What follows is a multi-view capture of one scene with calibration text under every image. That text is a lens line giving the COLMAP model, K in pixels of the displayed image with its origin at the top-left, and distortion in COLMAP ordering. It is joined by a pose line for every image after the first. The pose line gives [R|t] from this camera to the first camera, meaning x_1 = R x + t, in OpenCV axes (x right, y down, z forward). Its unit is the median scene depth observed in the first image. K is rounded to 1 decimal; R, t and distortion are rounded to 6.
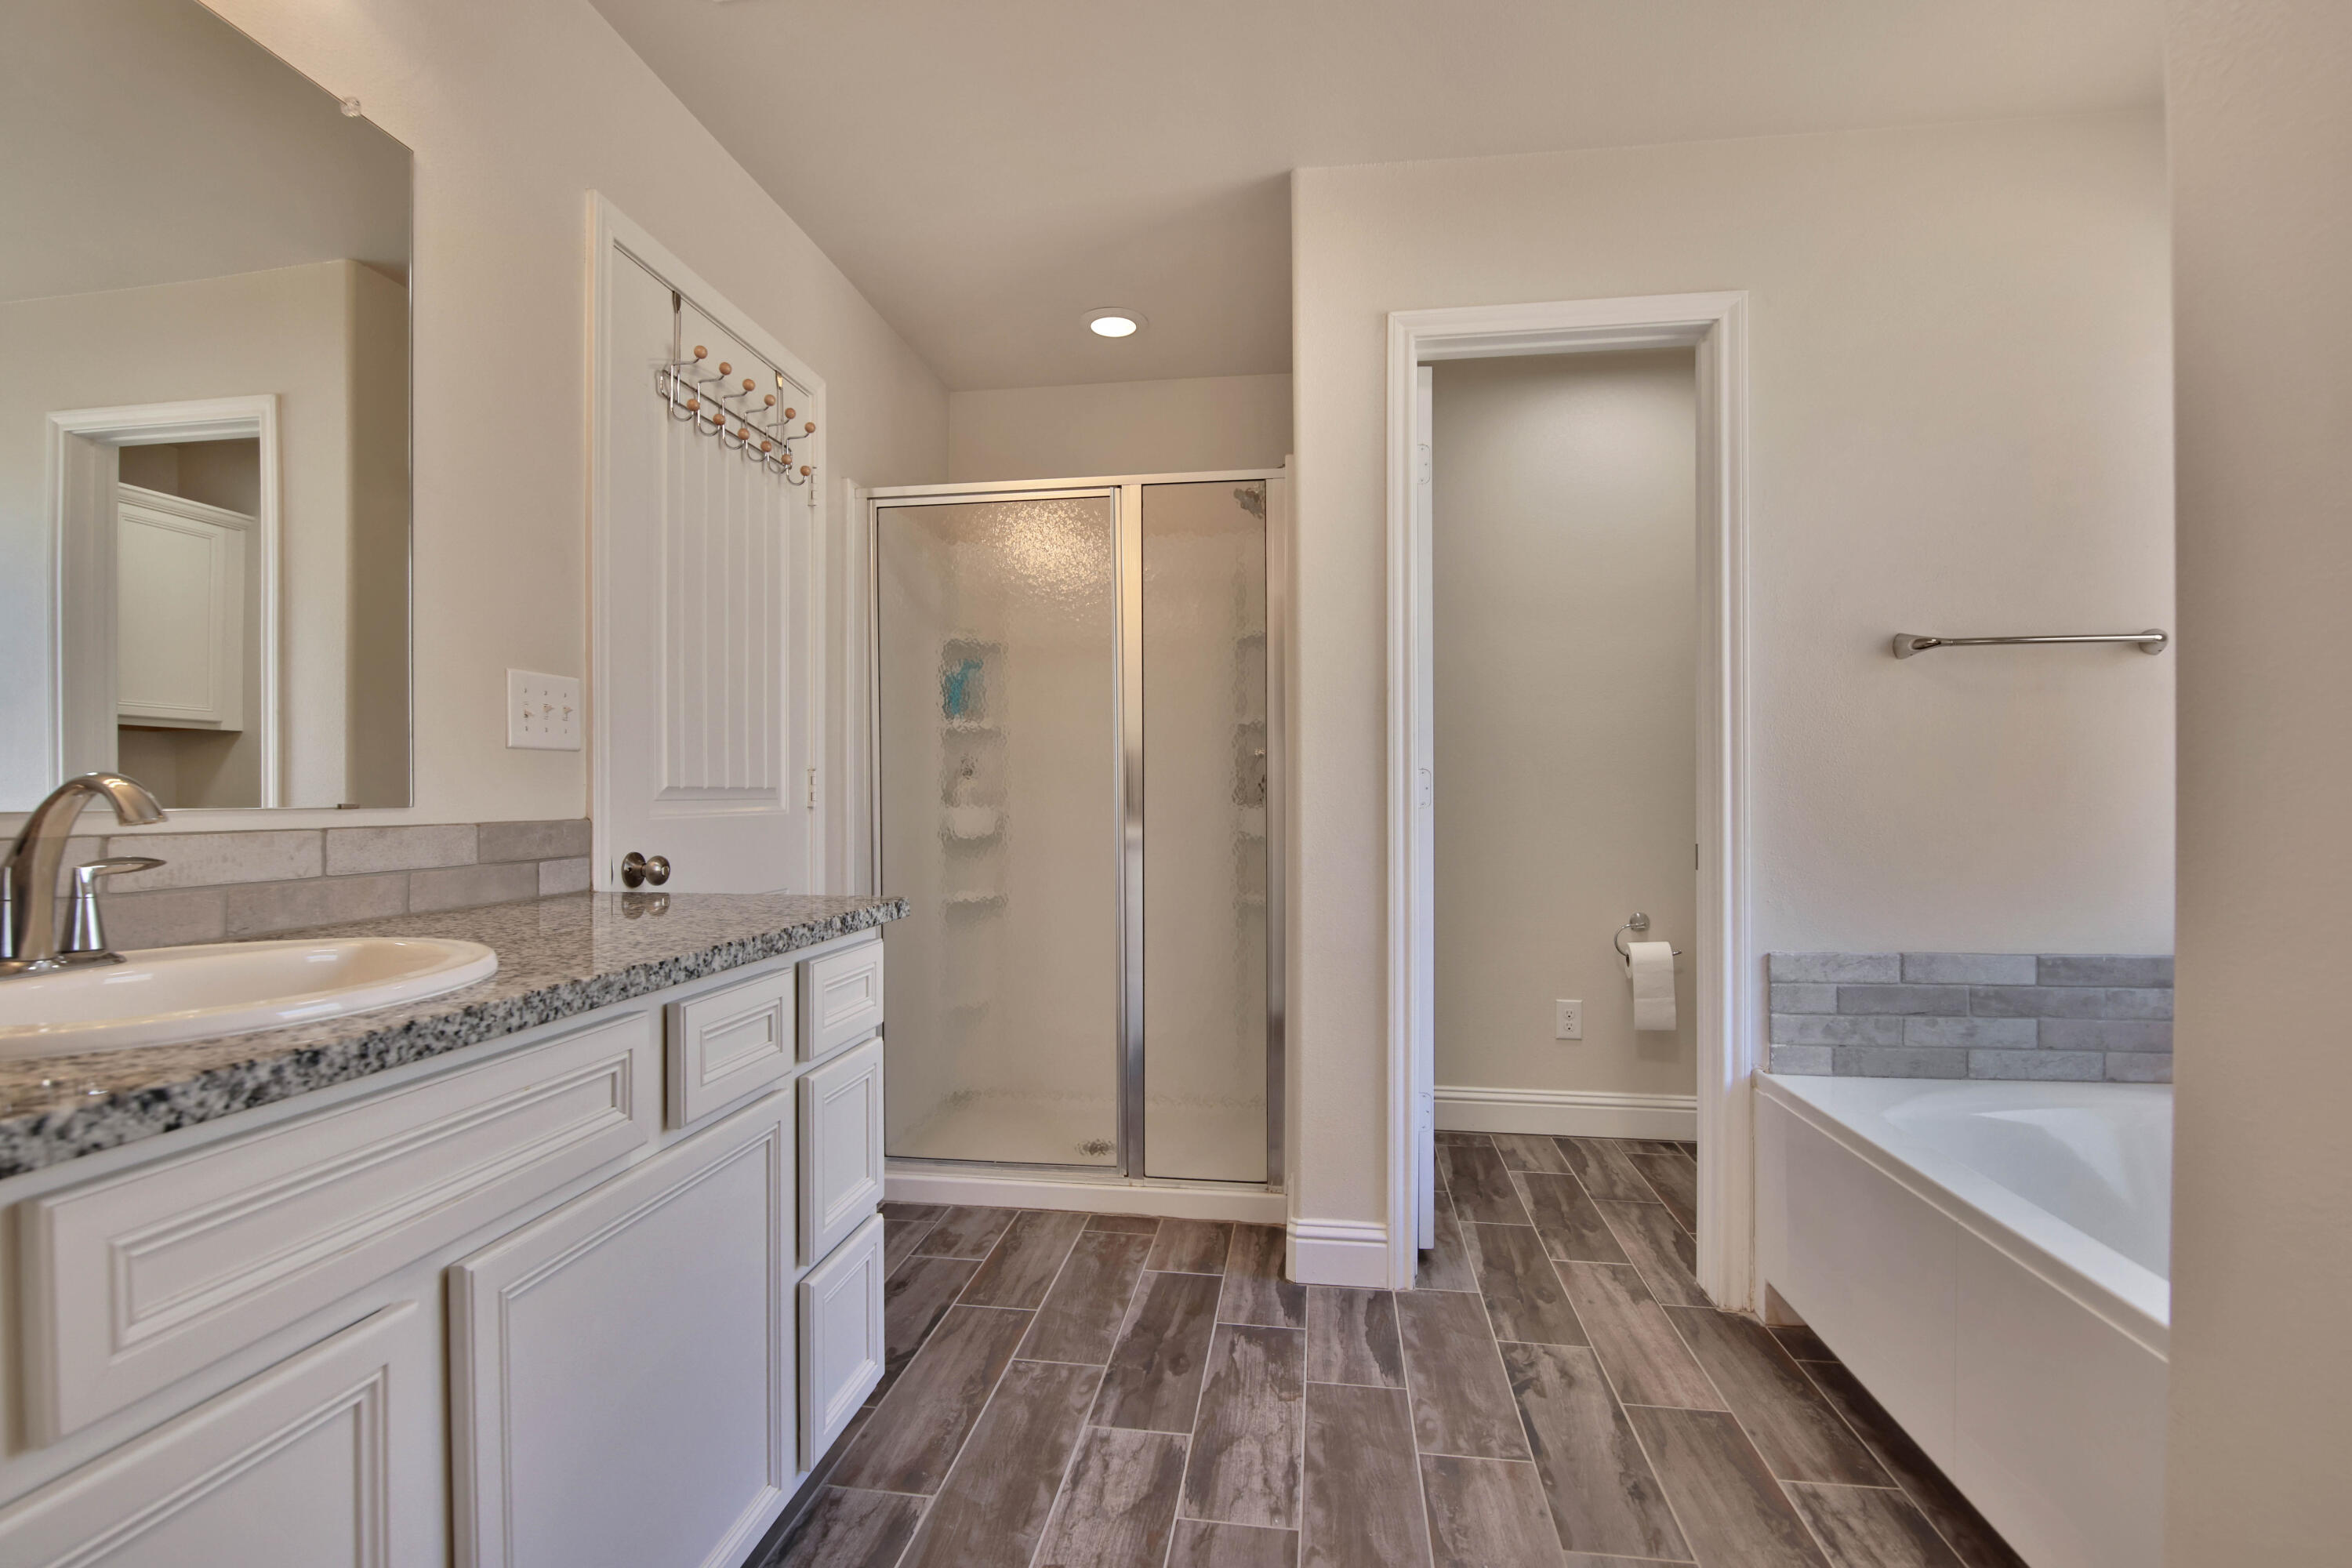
lens RADIAL K [[1103.1, 0, 1170.8], [0, 1103.1, 801.3], [0, 0, 1]] dist [-0.001748, -0.000591]
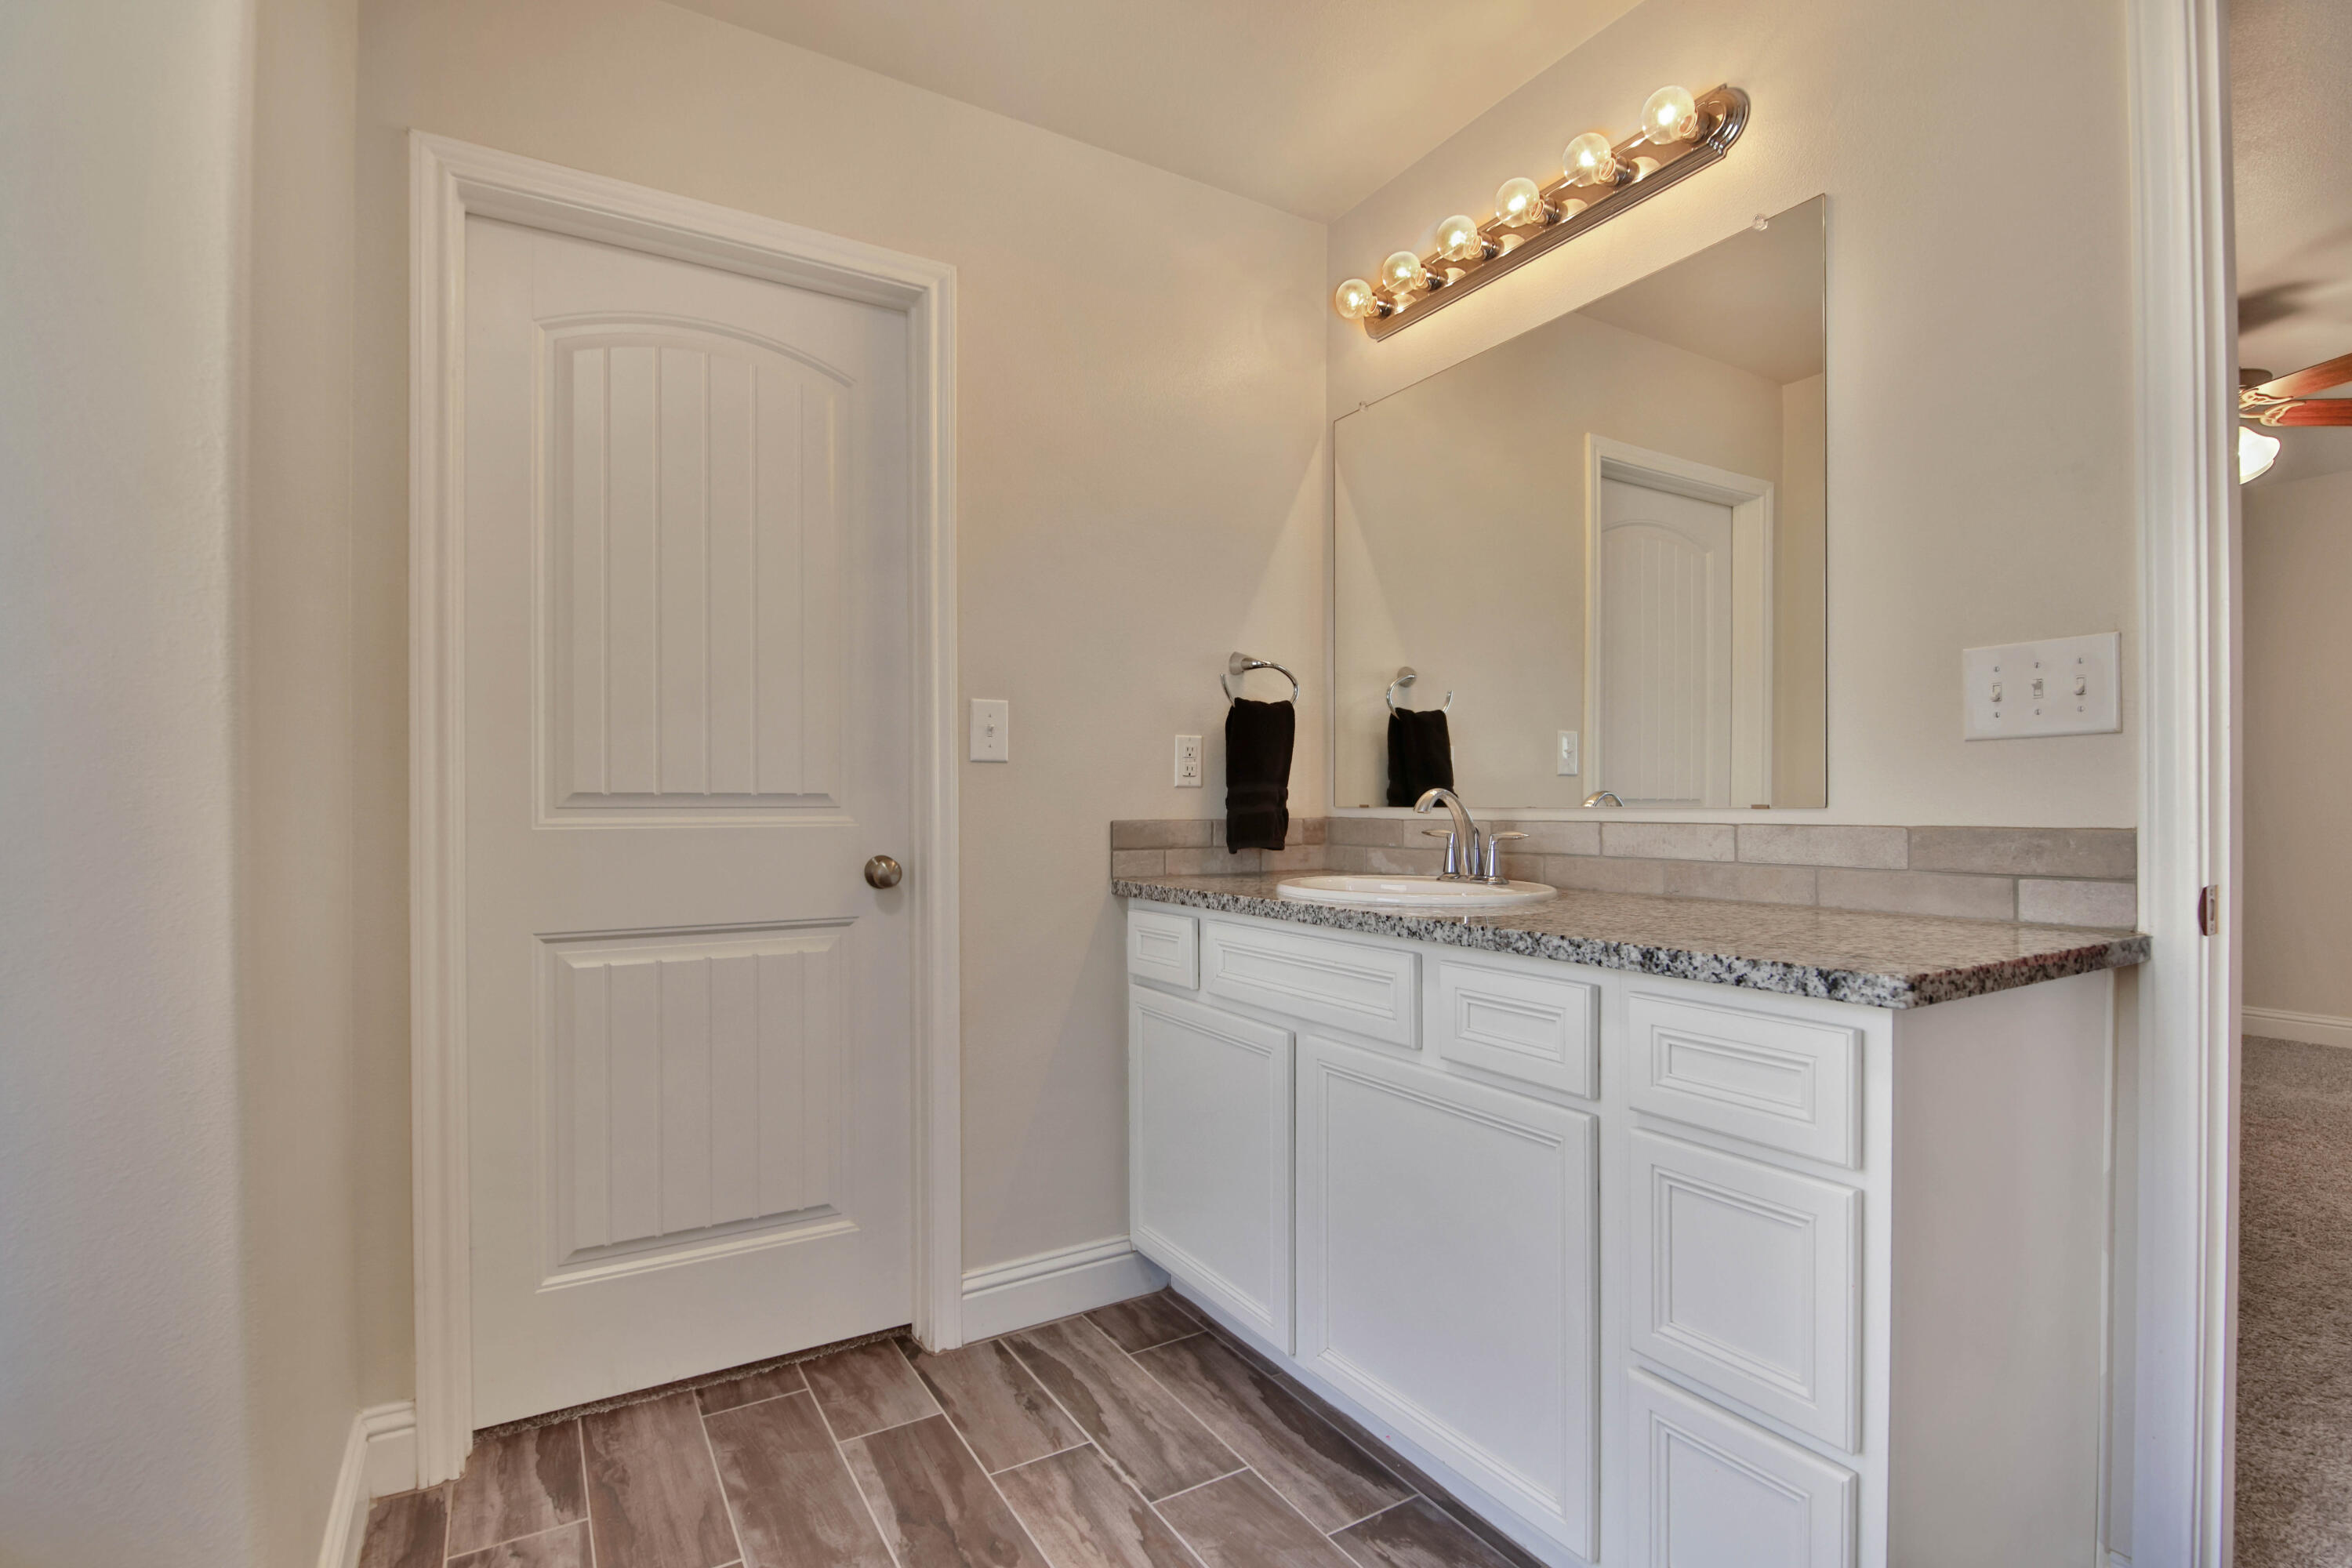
lens RADIAL K [[1103.1, 0, 1170.8], [0, 1103.1, 801.3], [0, 0, 1]] dist [-0.001748, -0.000591]
pose [[-0.782234, -0.001109, -0.622984, 0.507219], [-0.002131, 0.999997, 0.000895, -0.000631], [0.622981, 0.002028, -0.782234, 1.554359]]
